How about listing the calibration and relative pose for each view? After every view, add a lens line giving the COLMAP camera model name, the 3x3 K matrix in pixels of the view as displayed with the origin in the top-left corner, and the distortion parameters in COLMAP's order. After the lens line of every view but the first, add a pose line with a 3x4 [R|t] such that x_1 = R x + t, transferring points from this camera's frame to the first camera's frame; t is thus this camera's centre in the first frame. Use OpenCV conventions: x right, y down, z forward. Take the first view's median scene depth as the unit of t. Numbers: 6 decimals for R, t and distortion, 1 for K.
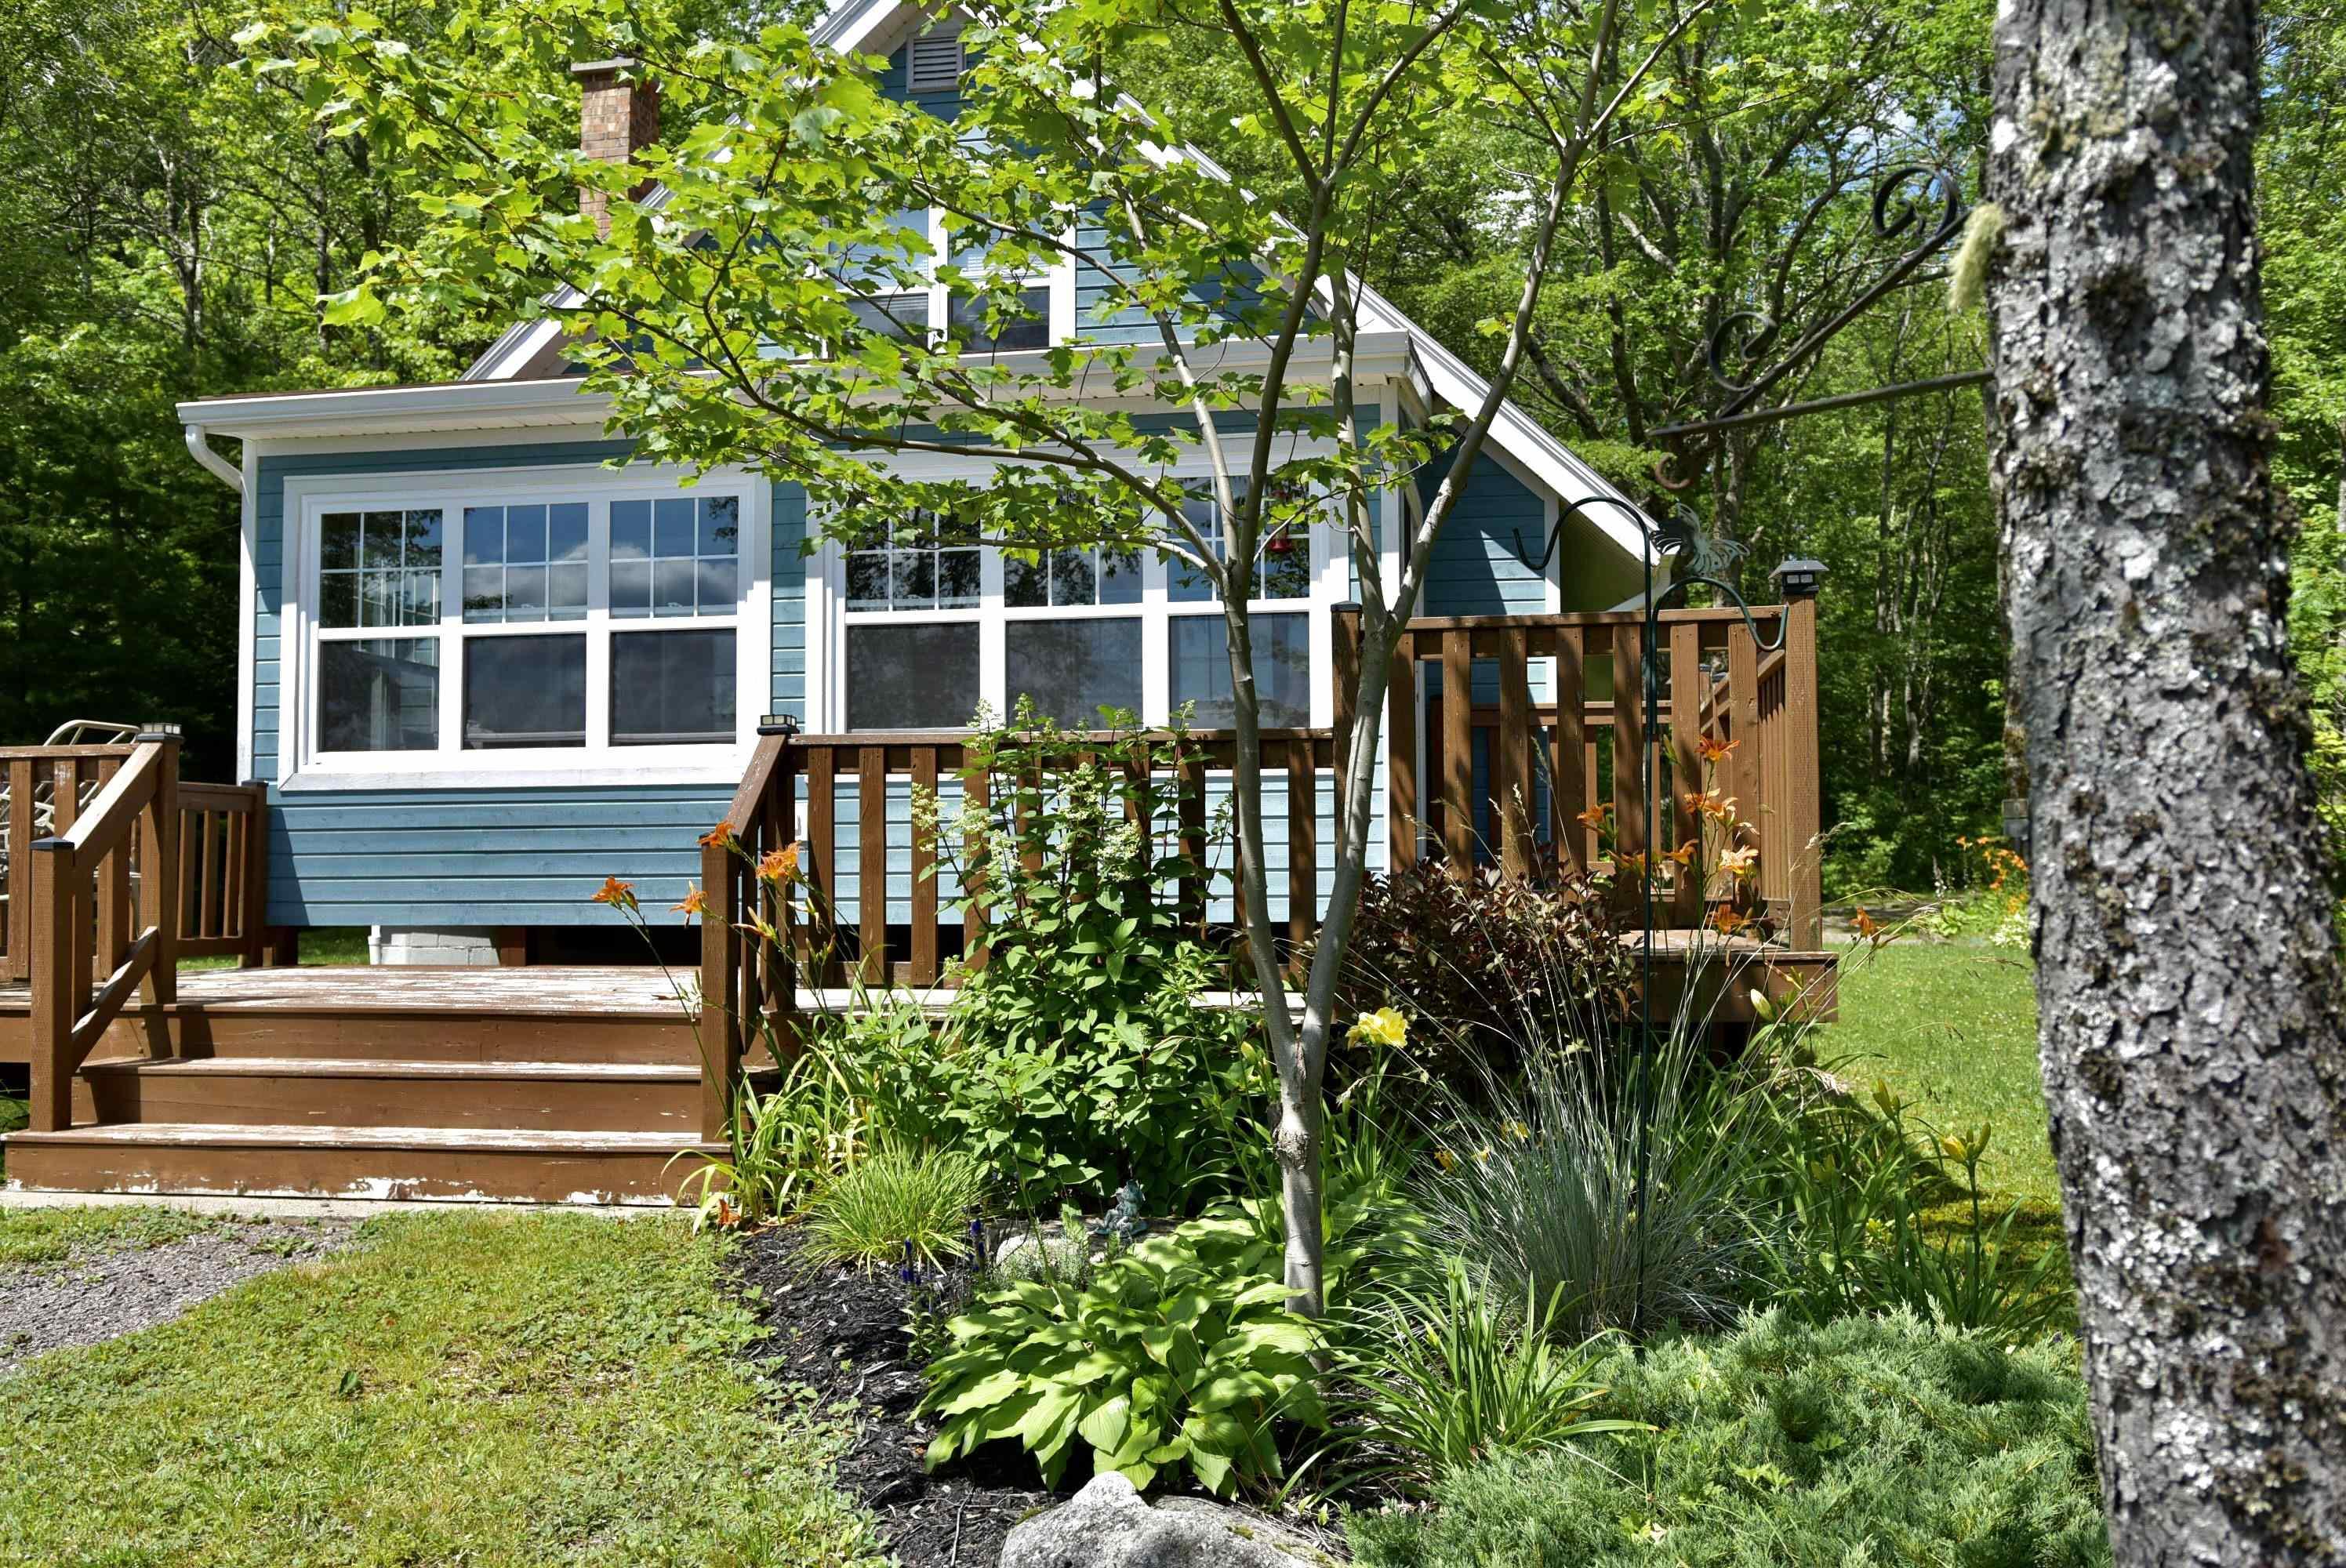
lens RADIAL K [[2131.0, 0, 1117.0], [0, 2131.0, 739.5], [0, 0, 1]] dist [-0.006904, 0.023784]
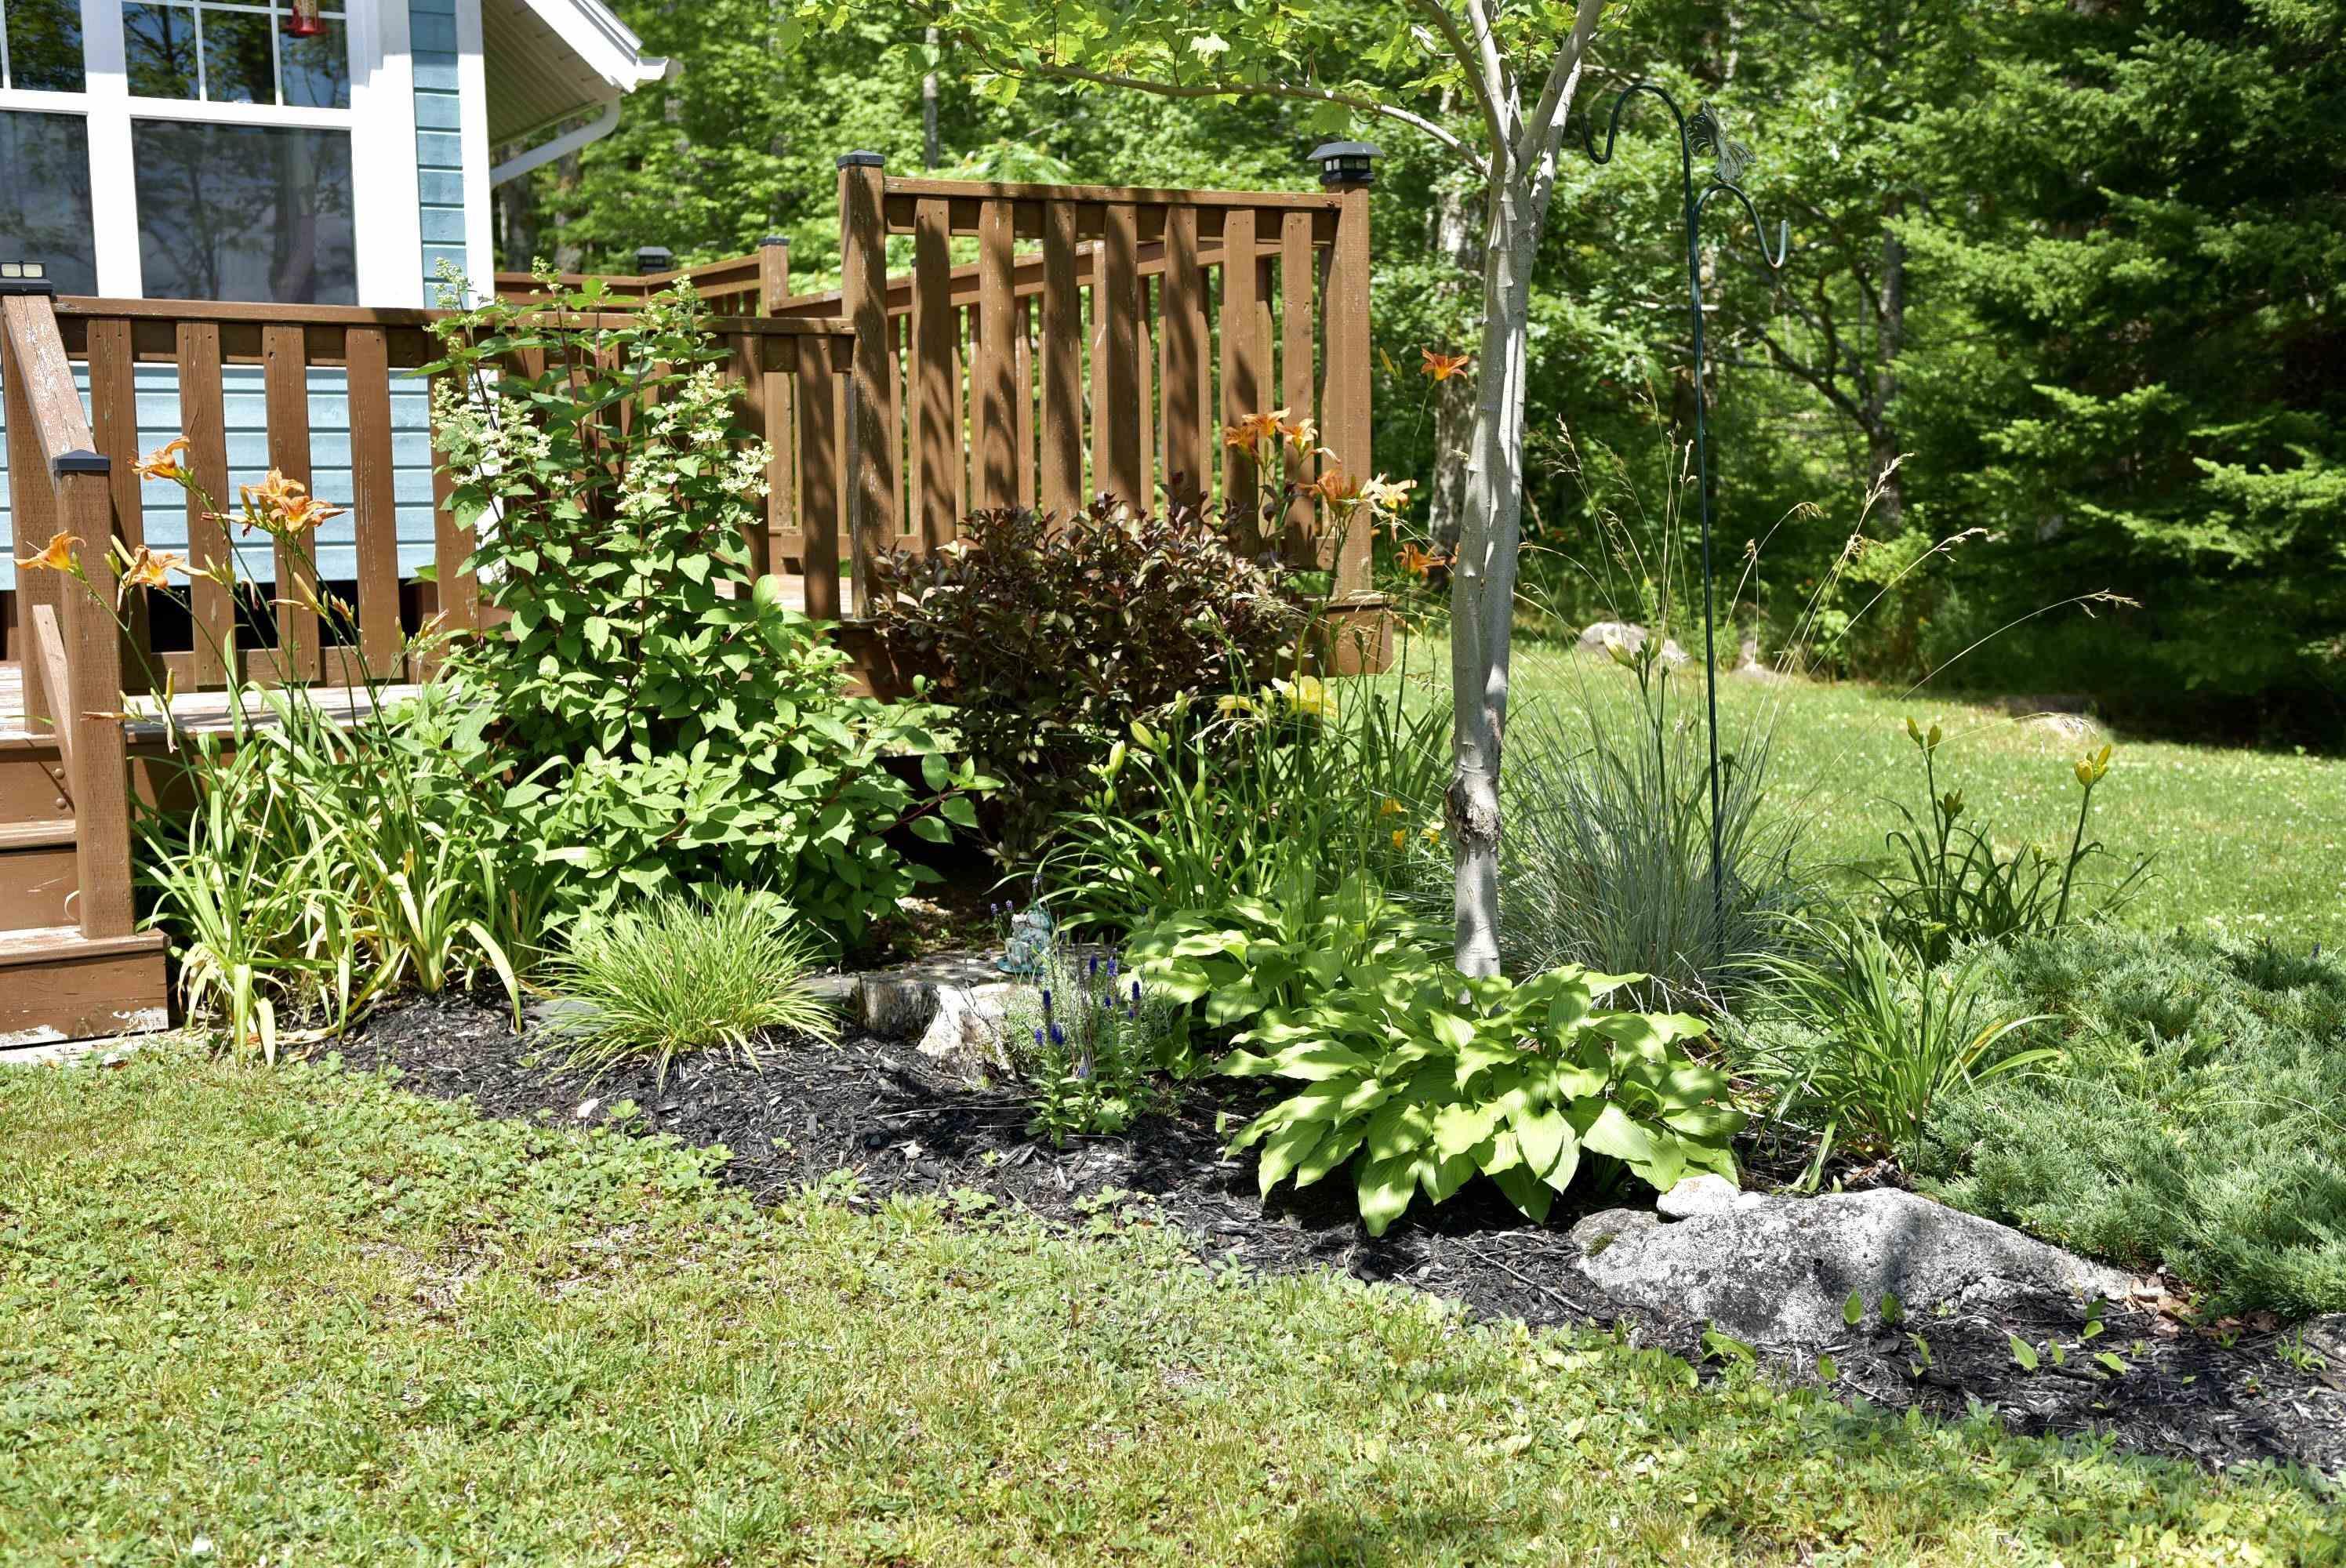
lens RADIAL K [[2935.5, 0, 1177.8], [0, 2935.5, 804.0], [0, 0, 1]] dist [0.073423, 0.000000]
pose [[0.764668, -0.067634, 0.640865, -0.398407], [-0.035739, 0.988496, 0.146964, 0.005705], [-0.643433, -0.135283, 0.753454, 0.094578]]
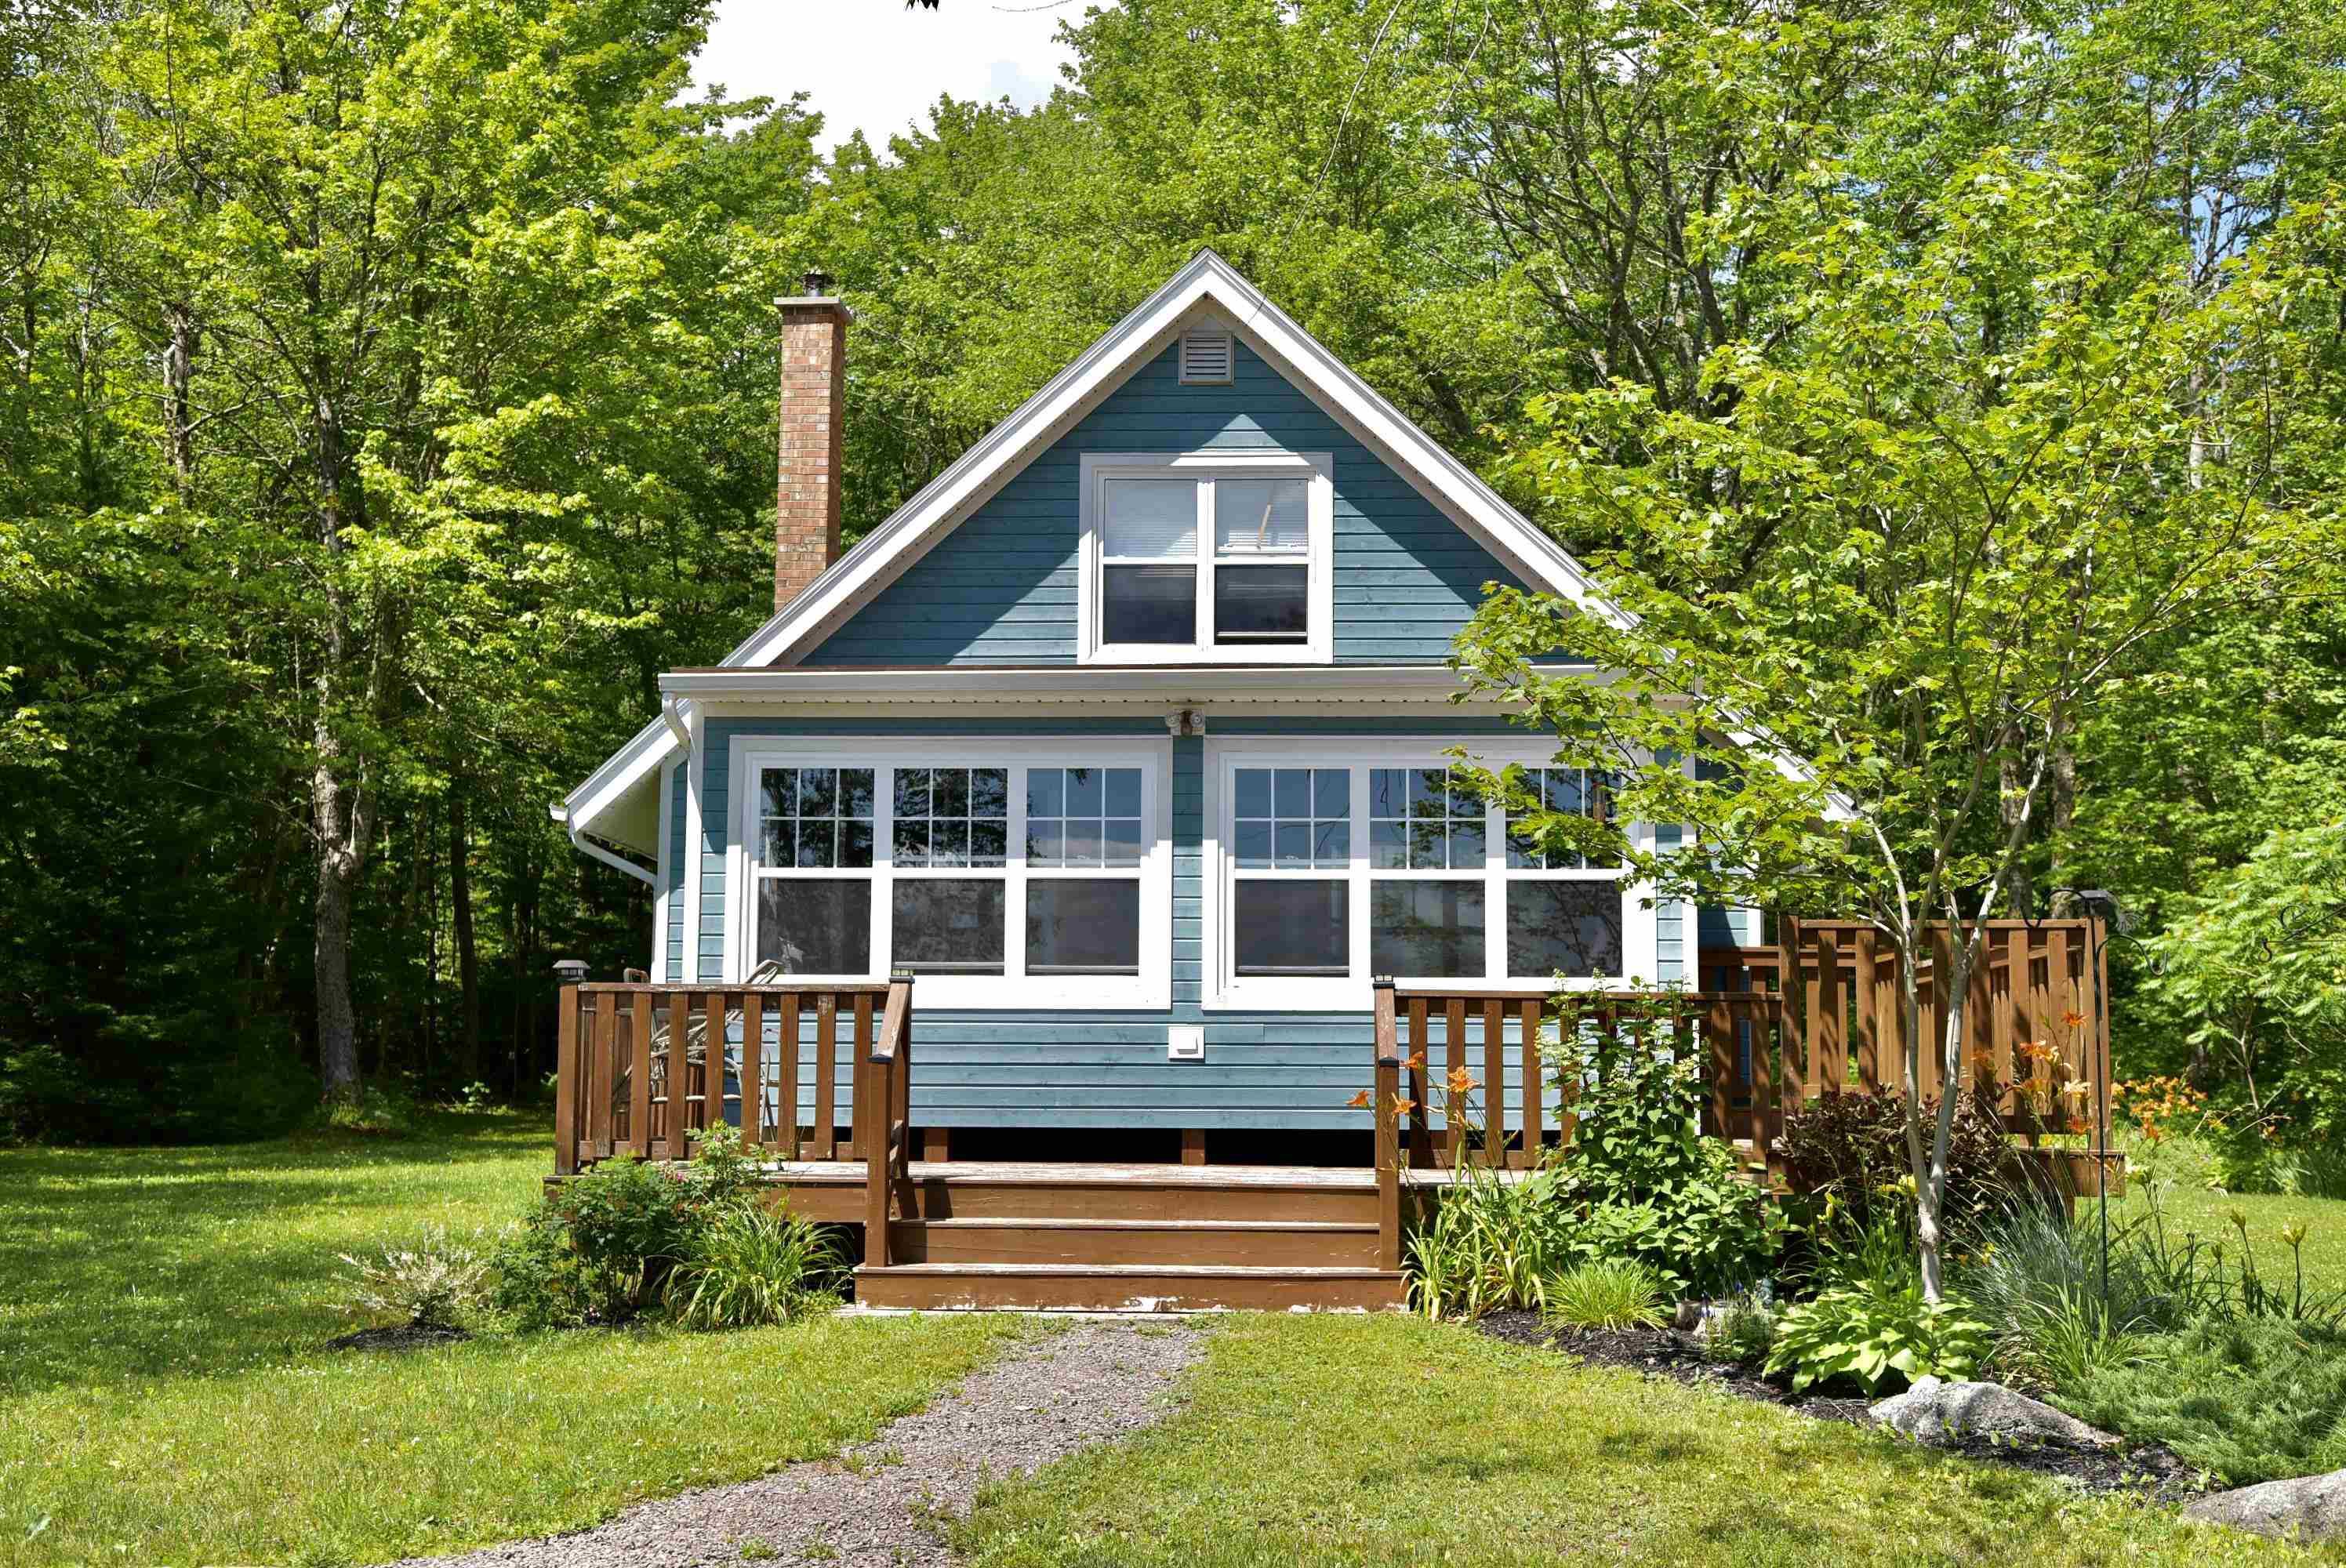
lens RADIAL K [[2785.5, 0, 1181.3], [0, 2785.5, 777.3], [0, 0, 1]] dist [0.072318, 0.000000]
pose [[0.989869, 0.029842, 0.138813, -0.469826], [-0.022685, 0.998344, -0.052861, -0.034157], [-0.140161, 0.049176, 0.988907, -0.690986]]
